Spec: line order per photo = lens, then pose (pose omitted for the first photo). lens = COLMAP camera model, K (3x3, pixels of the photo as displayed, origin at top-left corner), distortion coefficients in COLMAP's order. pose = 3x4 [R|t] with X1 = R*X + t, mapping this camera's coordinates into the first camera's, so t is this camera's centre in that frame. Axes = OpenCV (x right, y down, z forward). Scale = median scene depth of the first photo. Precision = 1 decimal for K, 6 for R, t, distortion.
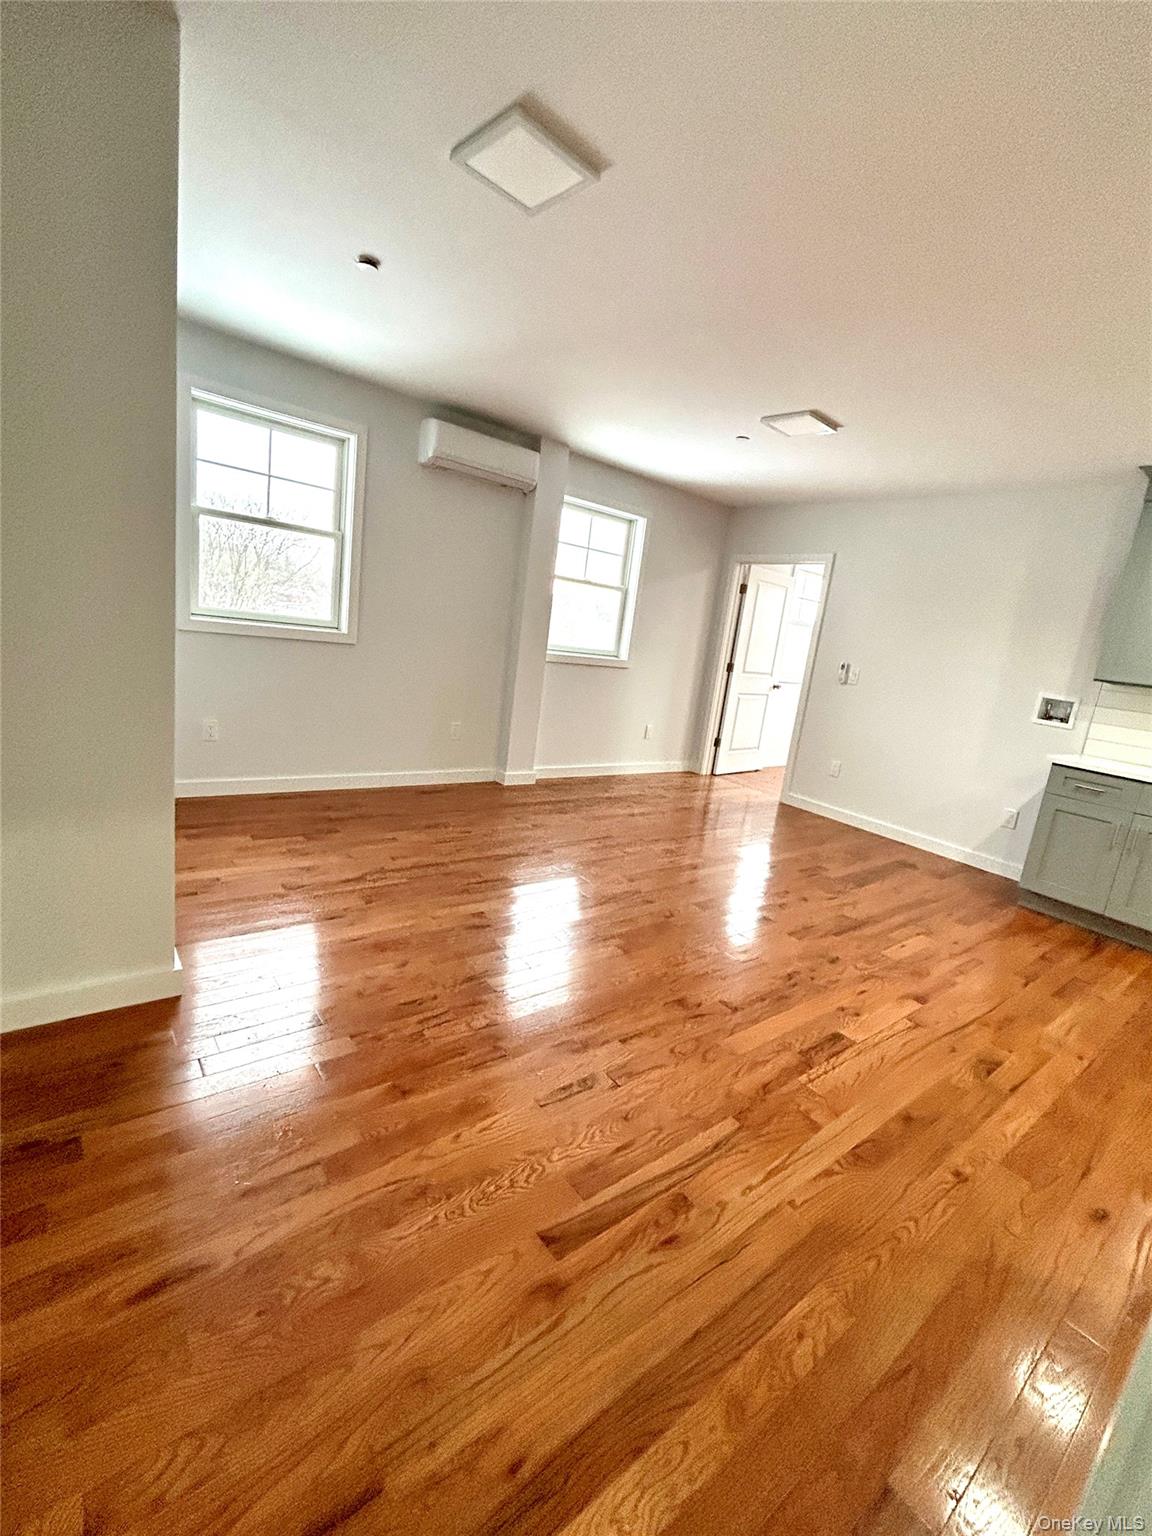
lens RADIAL K [[659.9, 0, 580.0], [0, 659.9, 770.3], [0, 0, 1]] dist [0.000045, 0.002576]
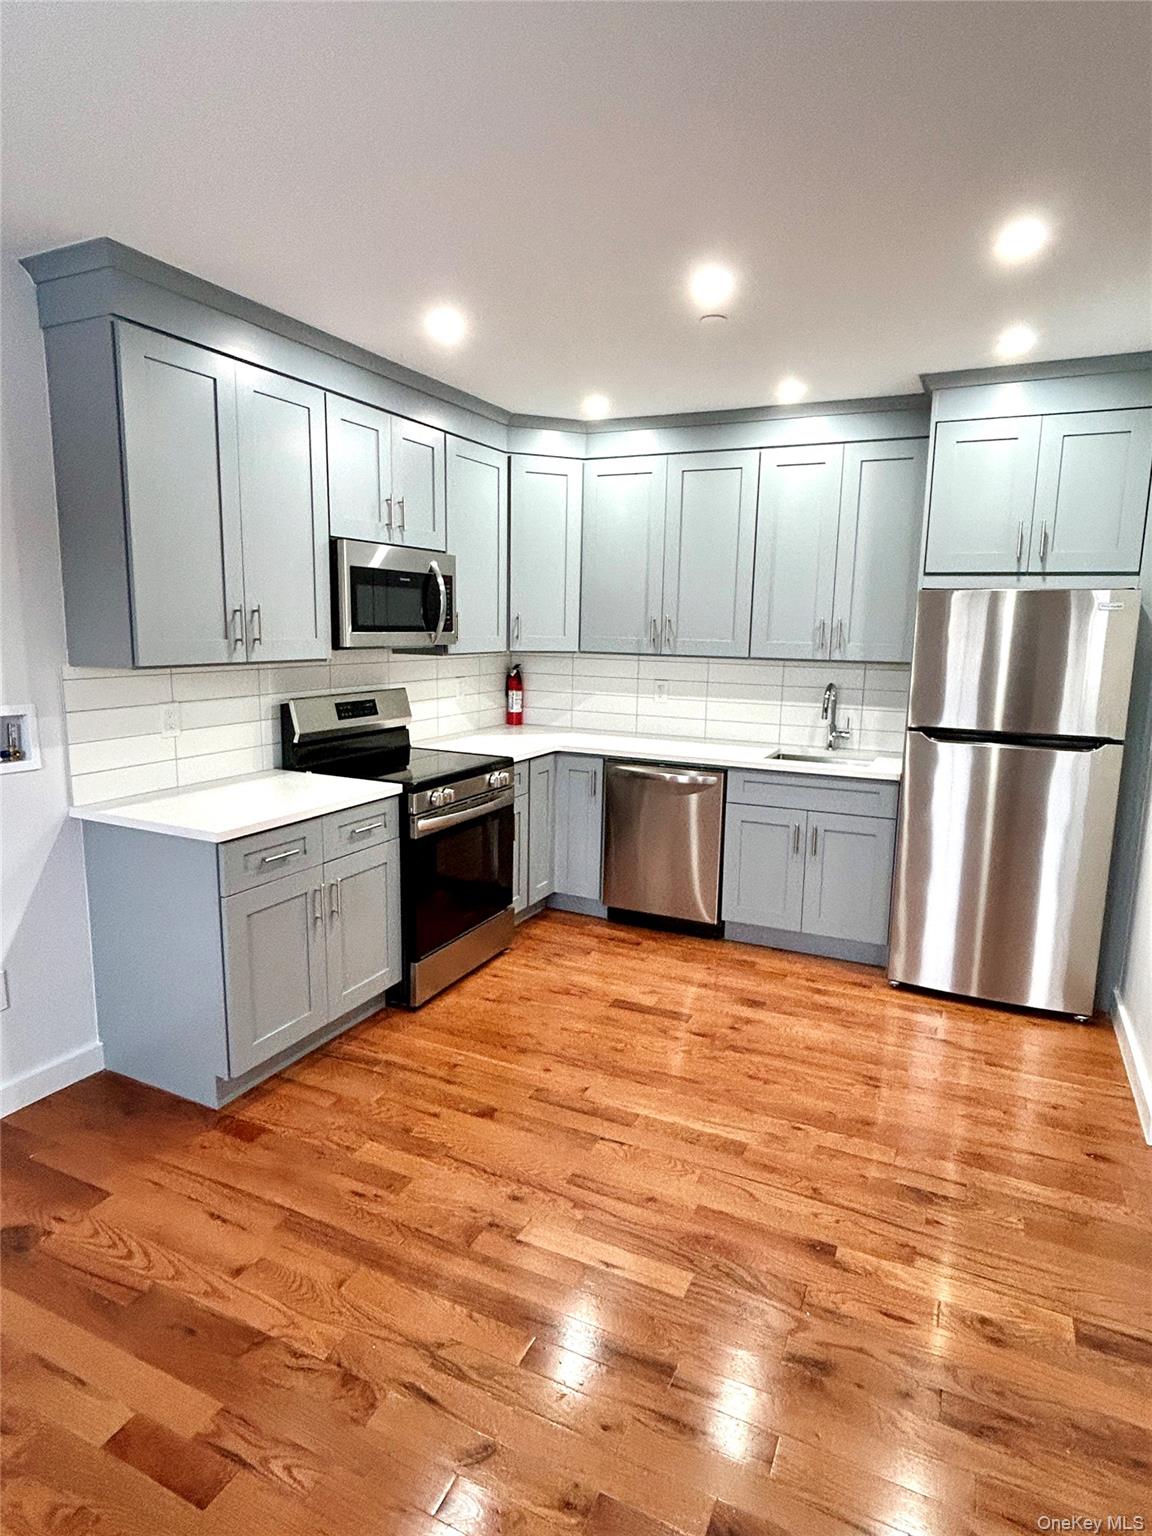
lens RADIAL K [[864.1, 0, 578.0], [0, 864.1, 764.7], [0, 0, 1]] dist [-0.000075, -0.000167]
pose [[-0.433458, -0.279000, 0.856897, 0.037394], [0.115678, 0.925776, 0.359942, -0.309802], [-0.893719, 0.255143, -0.369011, 1.099859]]
